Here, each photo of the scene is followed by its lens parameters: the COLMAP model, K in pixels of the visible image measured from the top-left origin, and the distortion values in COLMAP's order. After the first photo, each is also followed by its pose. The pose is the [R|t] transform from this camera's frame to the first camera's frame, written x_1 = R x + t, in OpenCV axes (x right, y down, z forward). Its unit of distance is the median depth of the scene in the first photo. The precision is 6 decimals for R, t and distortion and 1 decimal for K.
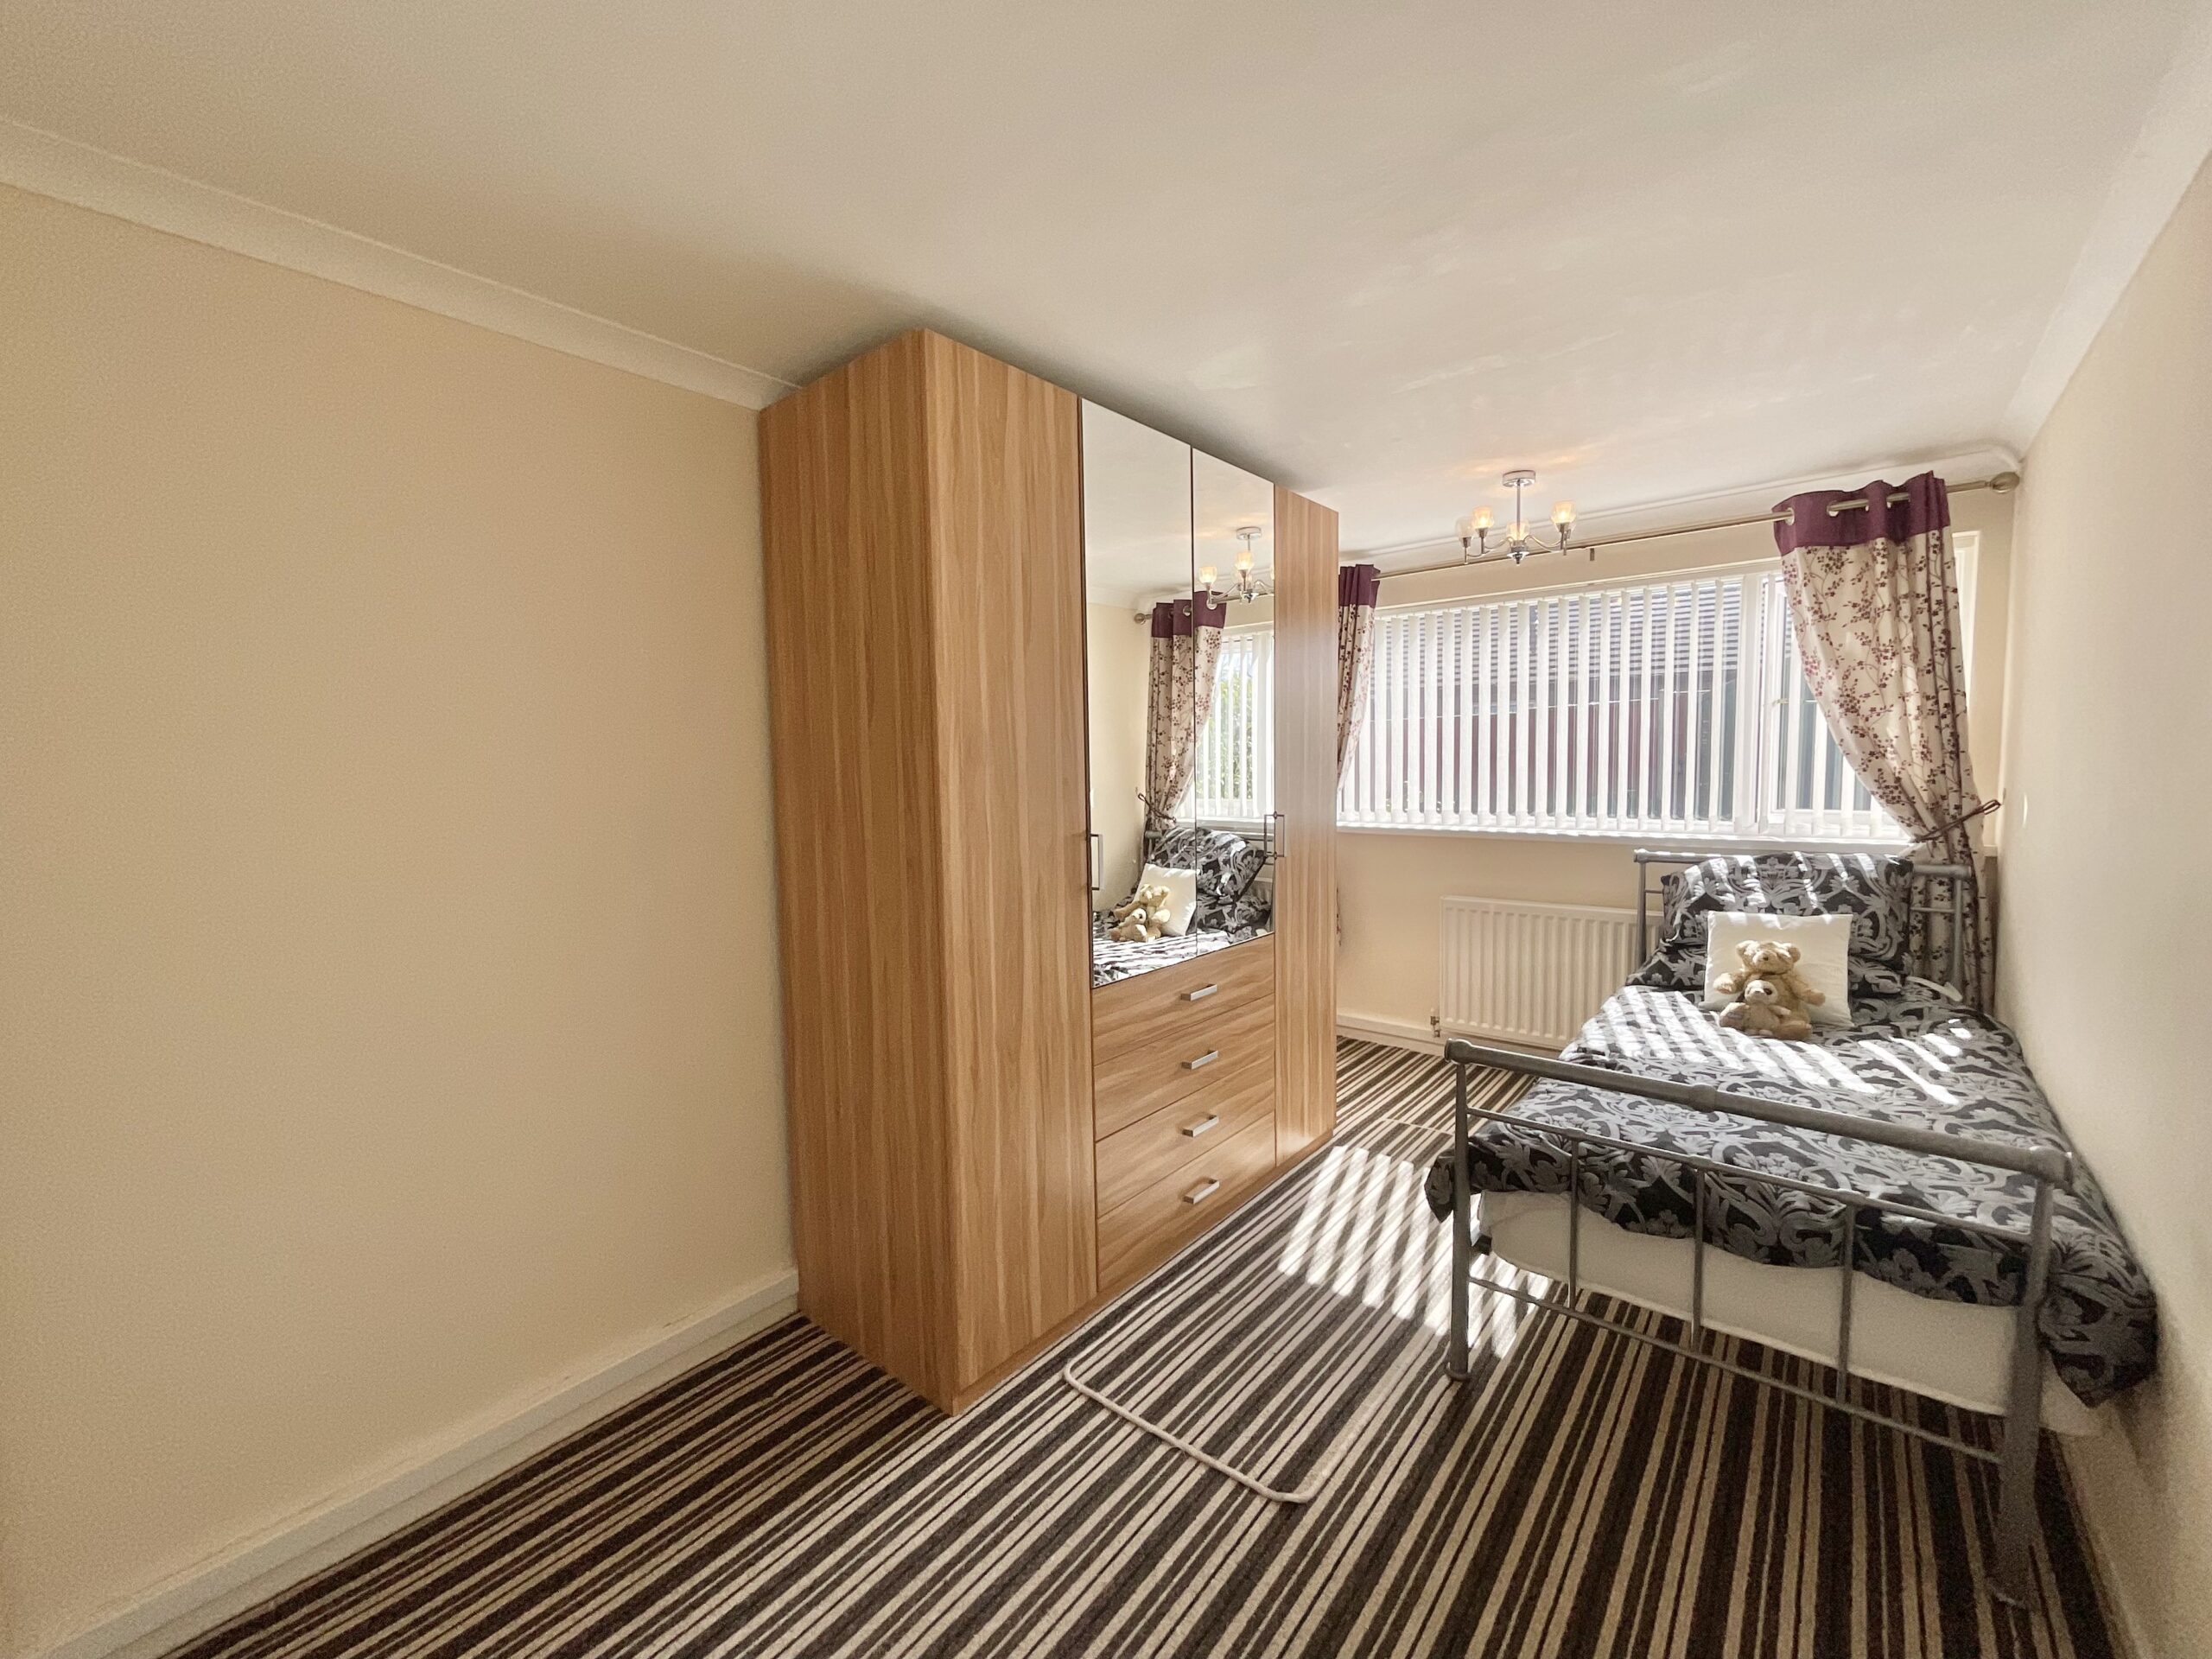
lens RADIAL K [[899.4, 0, 1103.1], [0, 899.4, 822.9], [0, 0, 1]] dist [-0.001368, 0.000506]
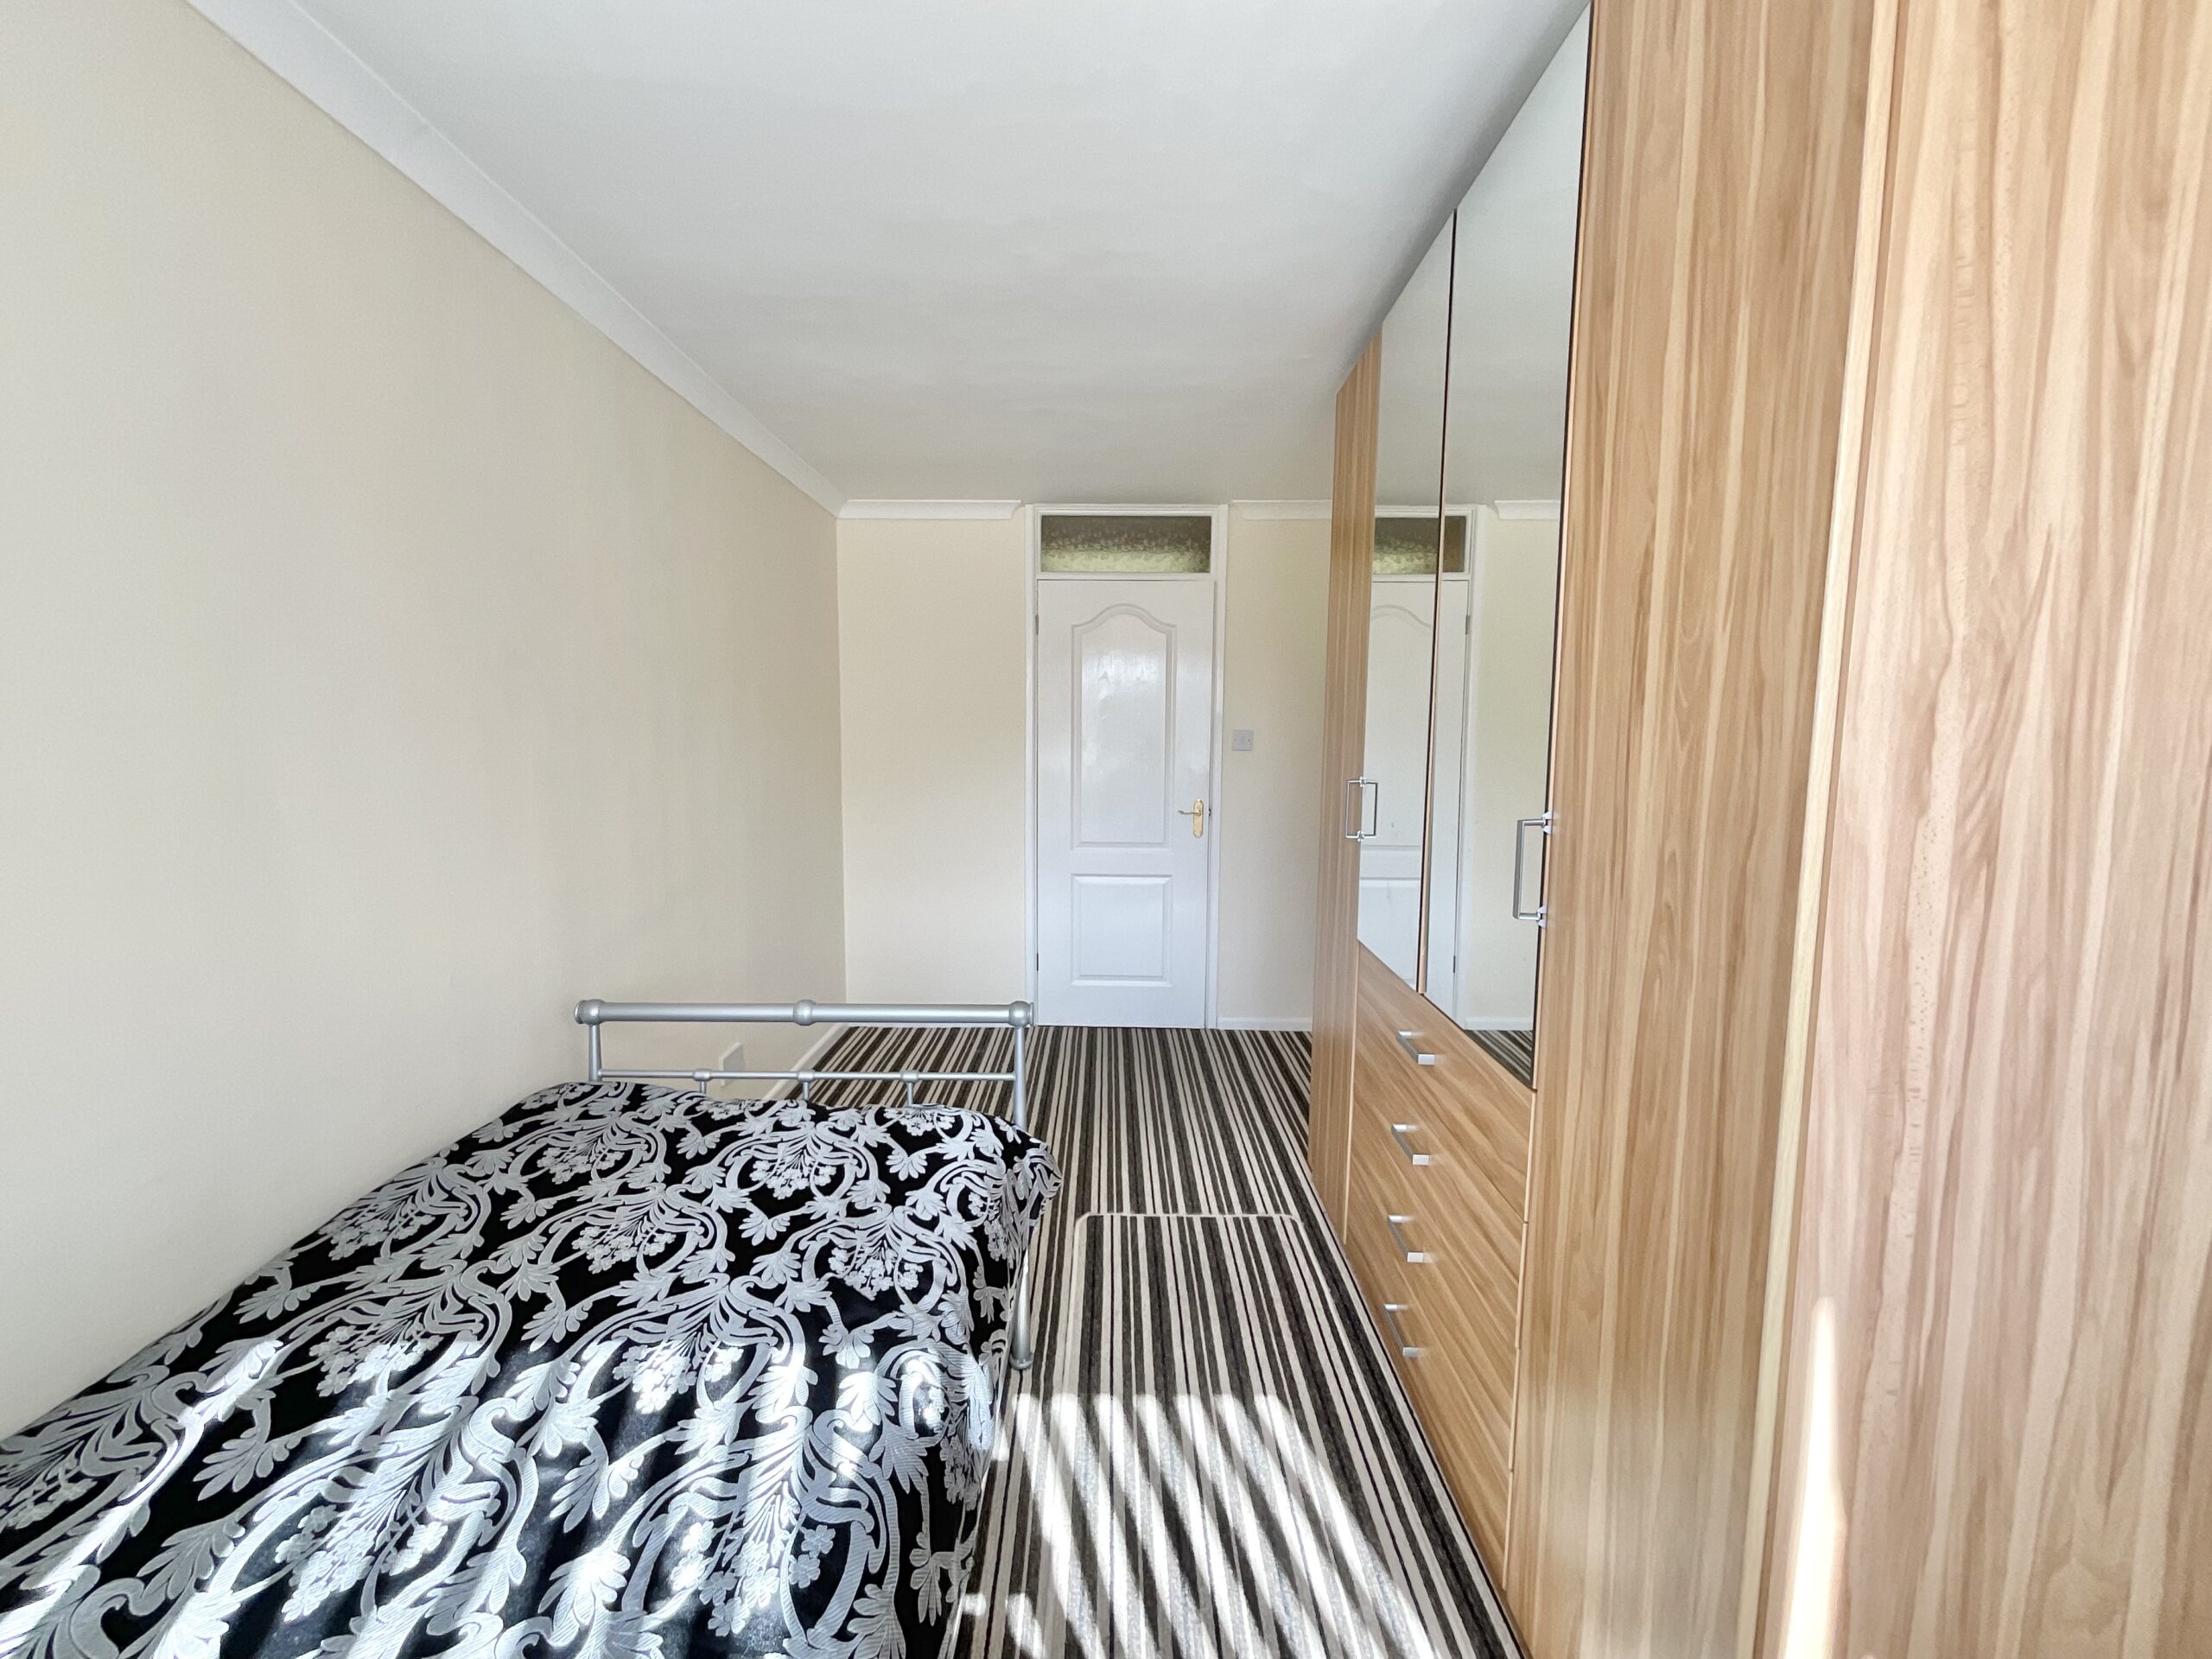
lens RADIAL K [[899.4, 0, 1103.1], [0, 899.4, 822.9], [0, 0, 1]] dist [-0.001368, 0.000506]
pose [[-0.774239, 0.077655, -0.628111, 0.775026], [-0.031300, 0.986531, 0.160549, -0.087414], [0.632119, 0.143963, -0.761380, 1.489860]]
